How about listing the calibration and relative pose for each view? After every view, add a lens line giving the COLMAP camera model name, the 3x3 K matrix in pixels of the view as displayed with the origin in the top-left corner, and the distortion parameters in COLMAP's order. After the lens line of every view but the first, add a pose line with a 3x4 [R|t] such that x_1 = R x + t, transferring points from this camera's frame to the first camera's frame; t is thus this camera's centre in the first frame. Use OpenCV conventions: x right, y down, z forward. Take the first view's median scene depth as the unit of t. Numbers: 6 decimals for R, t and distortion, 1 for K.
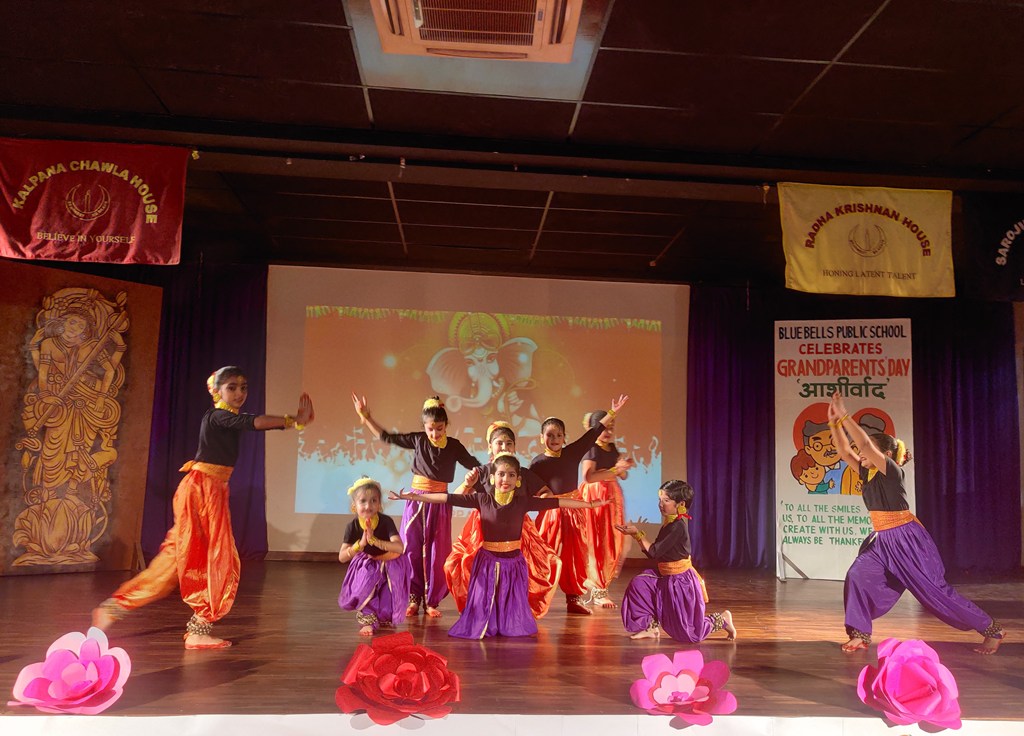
lens RADIAL K [[833.3, 0, 539.8], [0, 833.3, 403.5], [0, 0, 1]] dist [0.055488, -0.036066]
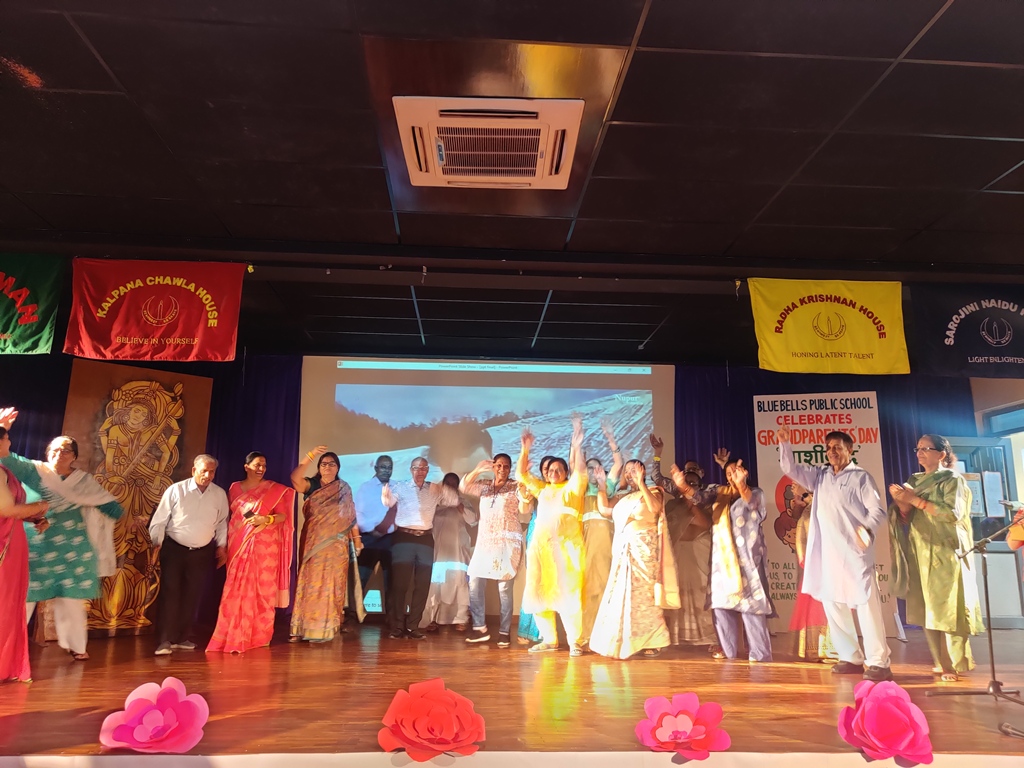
lens RADIAL K [[775.7, 0, 519.3], [0, 775.7, 387.4], [0, 0, 1]] dist [0.061418, -0.057452]
pose [[0.999497, -0.020809, -0.023923, -0.007803], [0.018083, 0.993877, -0.109006, -0.002630], [0.026045, 0.108519, 0.993753, -0.059245]]
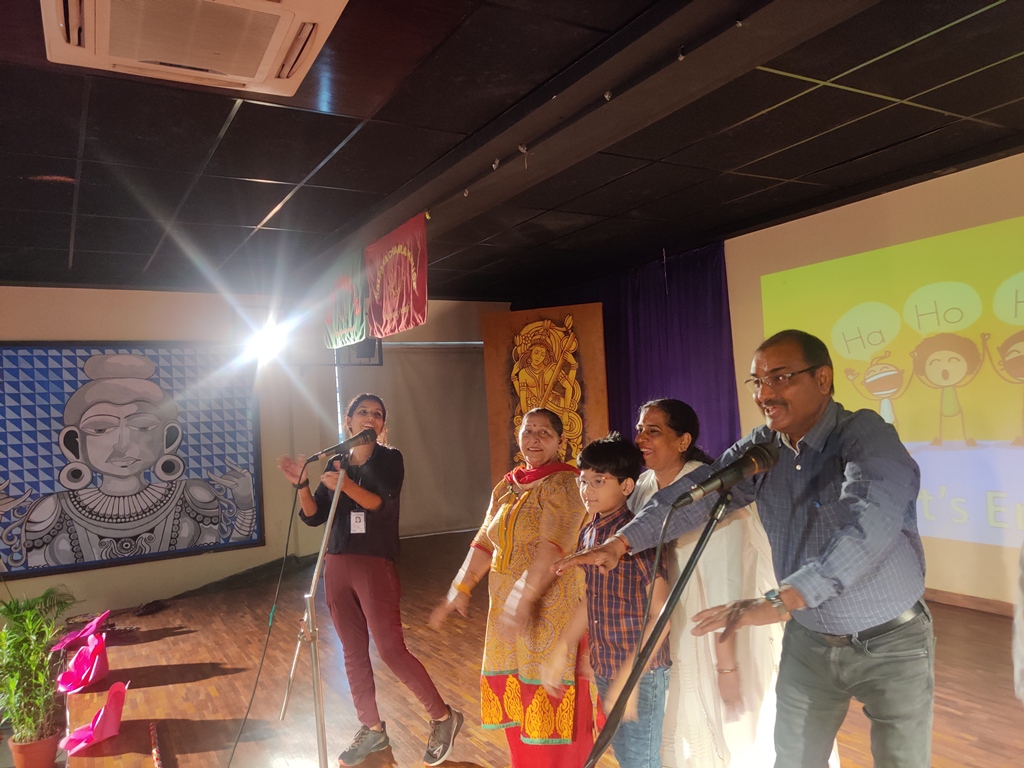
lens RADIAL K [[775.7, 0, 531.1], [0, 775.7, 381.8], [0, 0, 1]] dist [0.061418, -0.057452]
pose [[0.424472, -0.080715, -0.901836, 0.494158], [0.153288, 0.988047, -0.016282, -0.046121], [0.892371, -0.131329, 0.431771, 0.619057]]
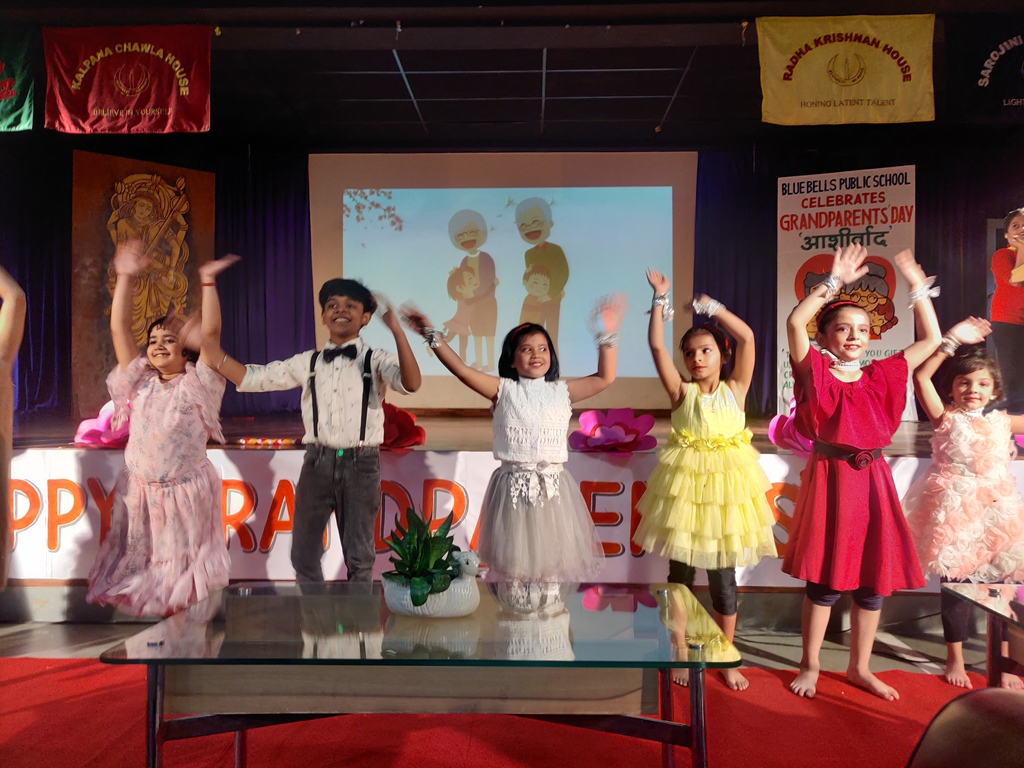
lens RADIAL K [[775.7, 0, 512.8], [0, 775.7, 397.8], [0, 0, 1]] dist [0.061418, -0.057452]
pose [[0.992238, -0.024062, -0.122001, 0.093838], [0.035238, 0.995292, 0.090285, 0.105383], [0.119255, -0.093883, 0.988415, -0.037613]]
